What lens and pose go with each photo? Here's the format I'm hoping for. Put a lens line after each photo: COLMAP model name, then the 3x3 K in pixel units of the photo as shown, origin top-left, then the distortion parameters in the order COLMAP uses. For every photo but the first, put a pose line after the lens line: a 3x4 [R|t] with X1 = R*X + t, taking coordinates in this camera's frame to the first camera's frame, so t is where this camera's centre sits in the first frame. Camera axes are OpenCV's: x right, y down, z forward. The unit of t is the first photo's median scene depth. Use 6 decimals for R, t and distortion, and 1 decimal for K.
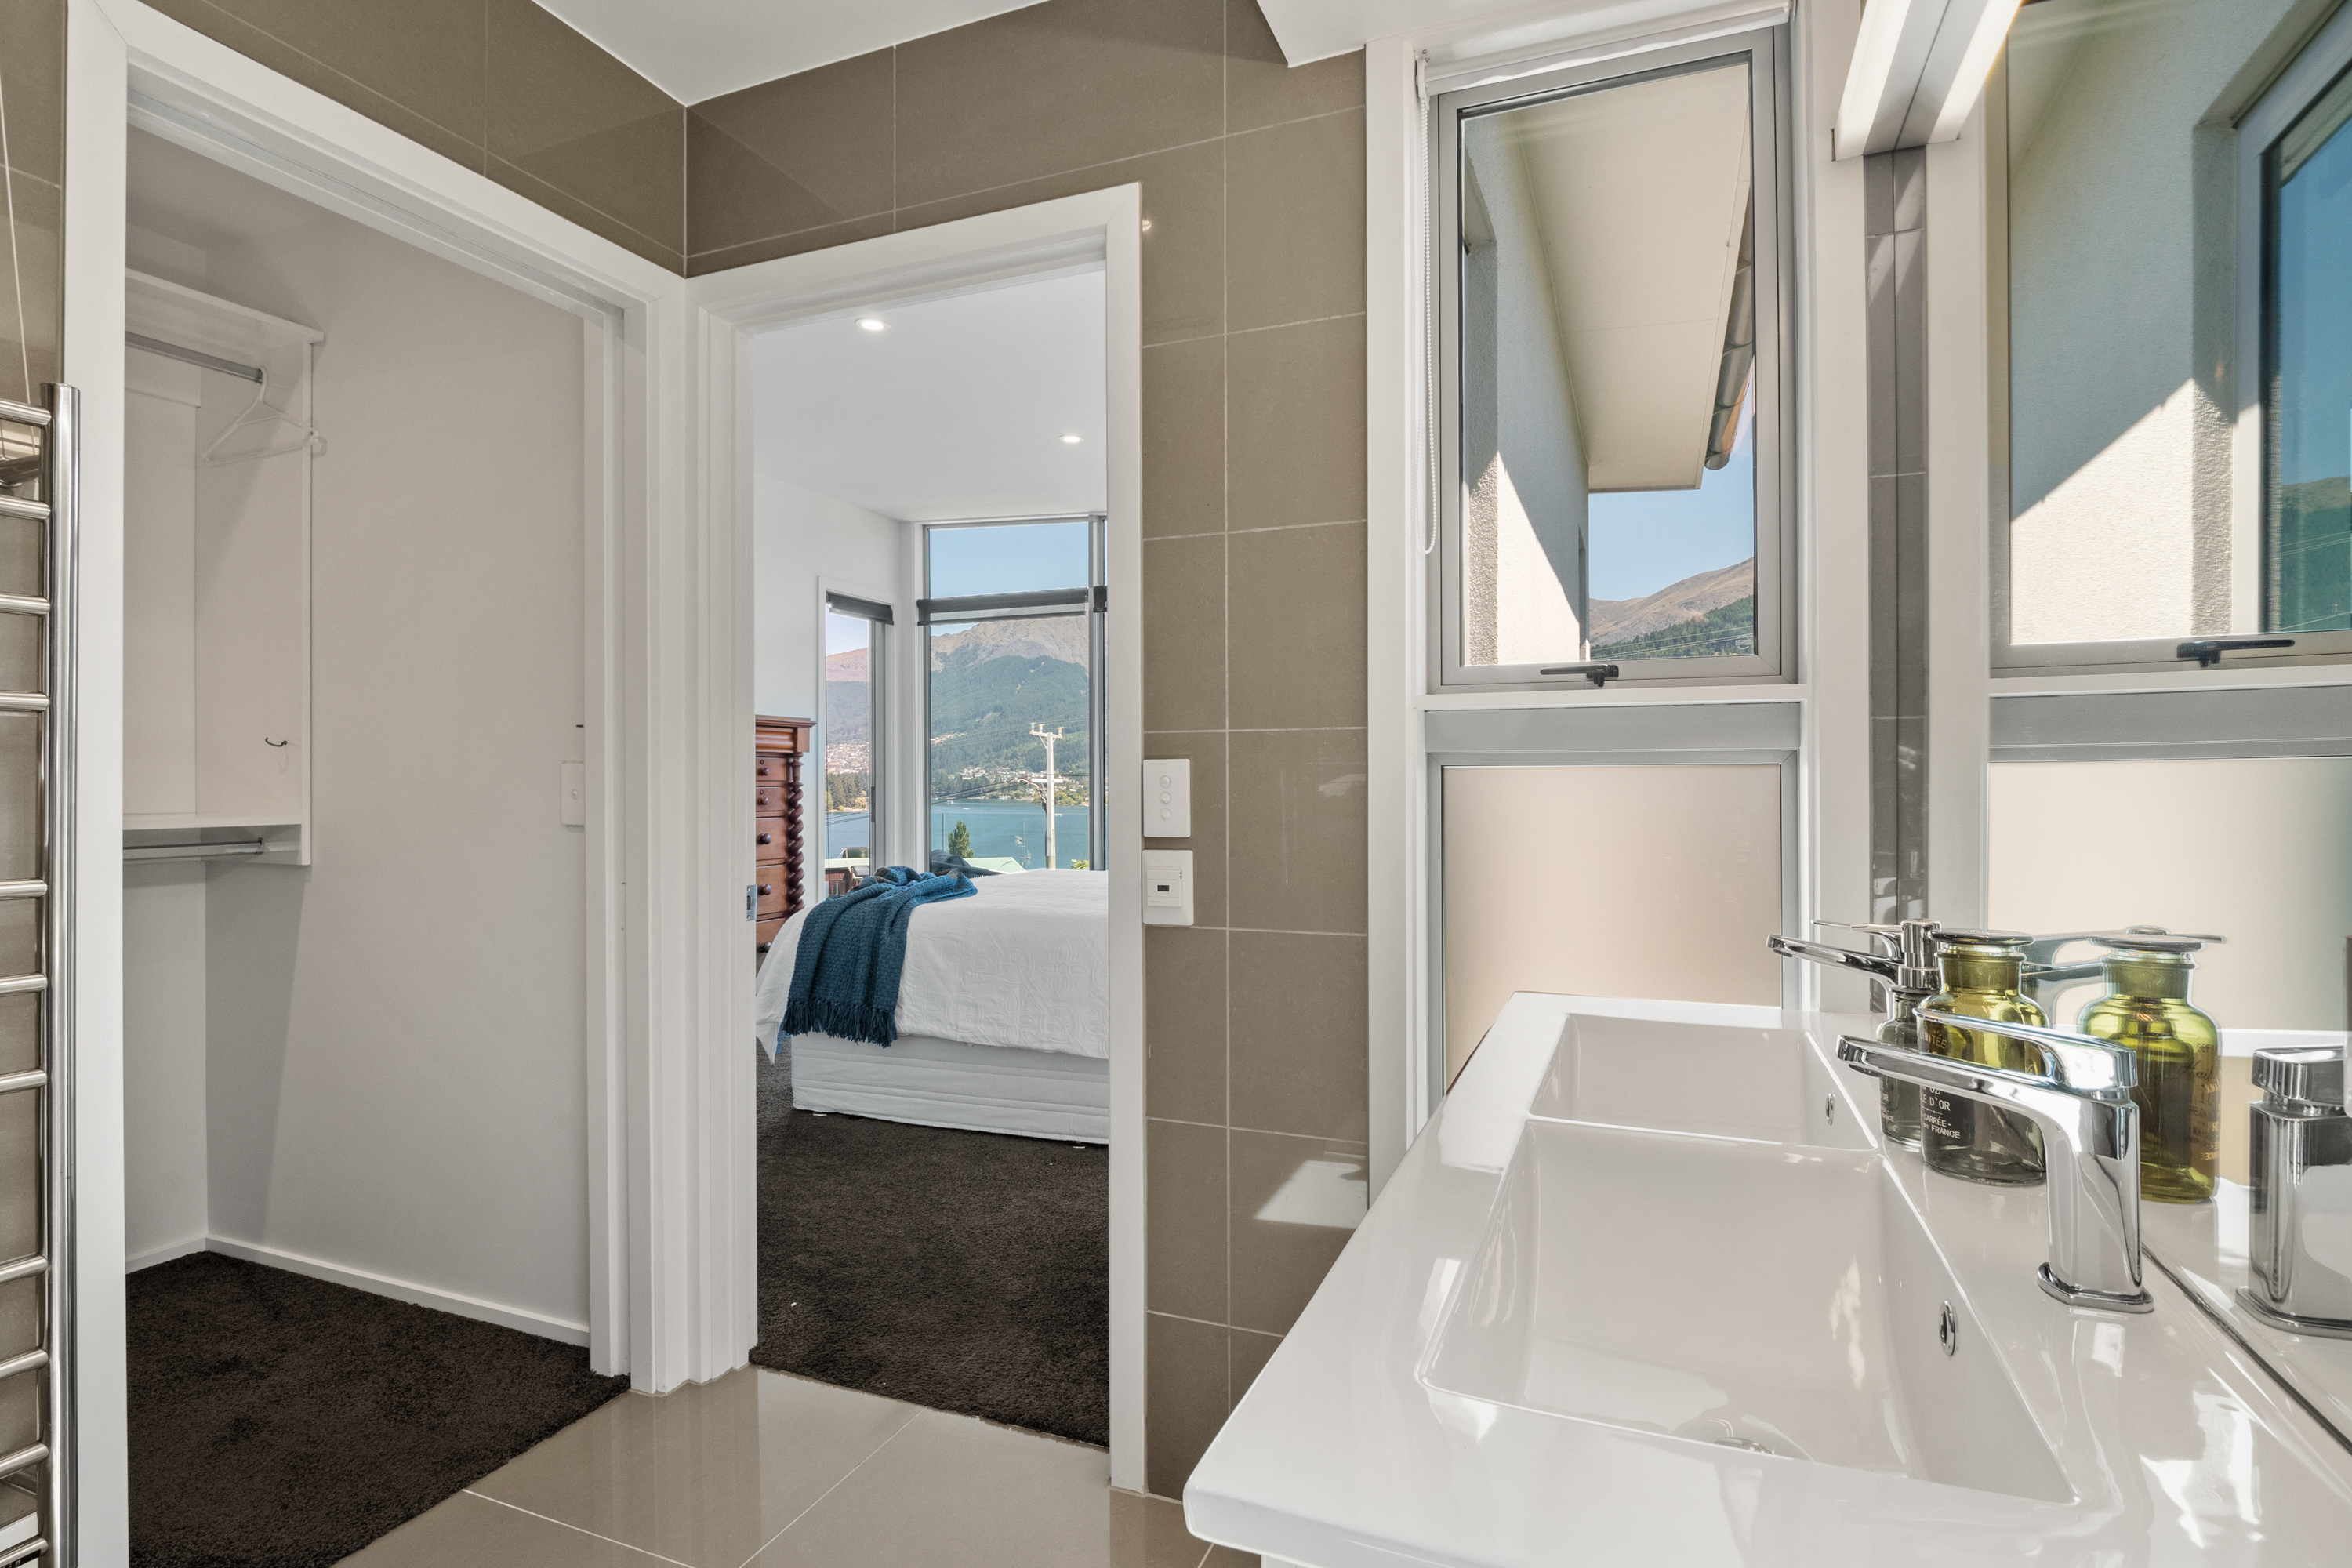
lens RADIAL K [[1158.1, 0, 1181.2], [0, 1158.1, 778.0], [0, 0, 1]] dist [0.001431, 0.000026]
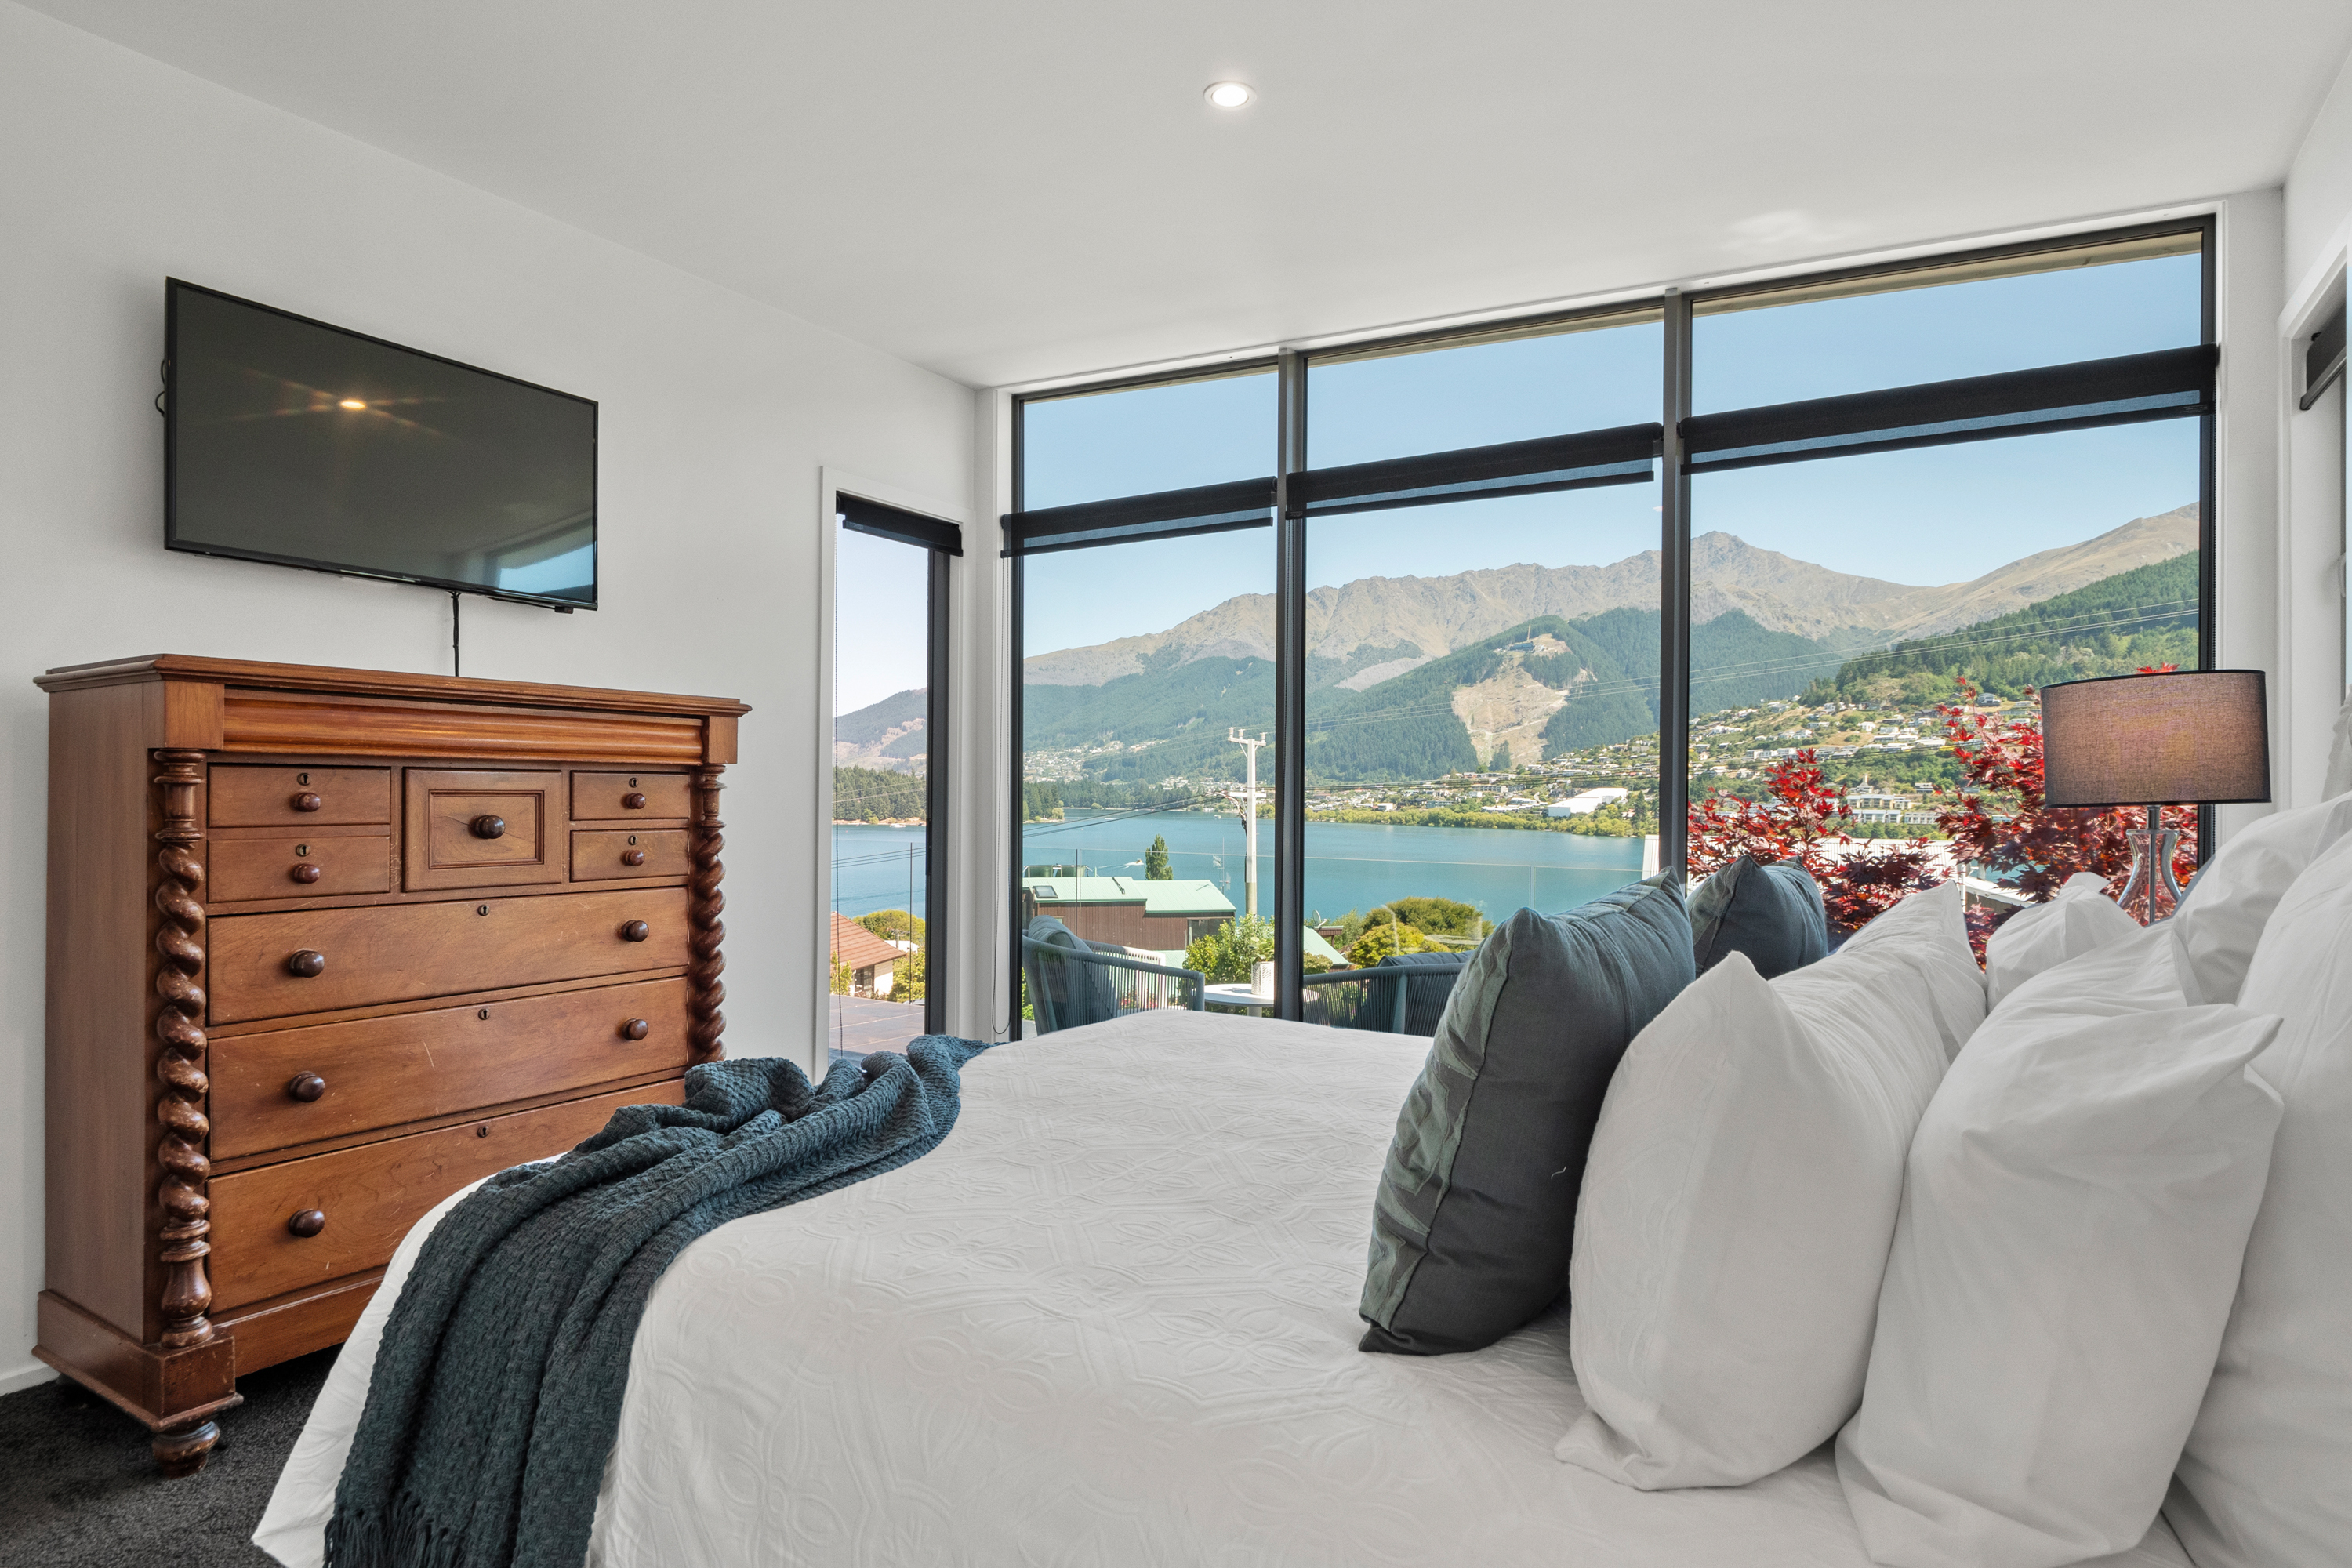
lens RADIAL K [[1203.5, 0, 1178.4], [0, 1203.5, 783.1], [0, 0, 1]] dist [0.000668, 0.000109]
pose [[0.983545, 0.010646, -0.180347, -0.005999], [-0.011384, 0.999931, -0.003060, -0.003582], [0.180302, 0.005063, 0.983598, 0.125023]]
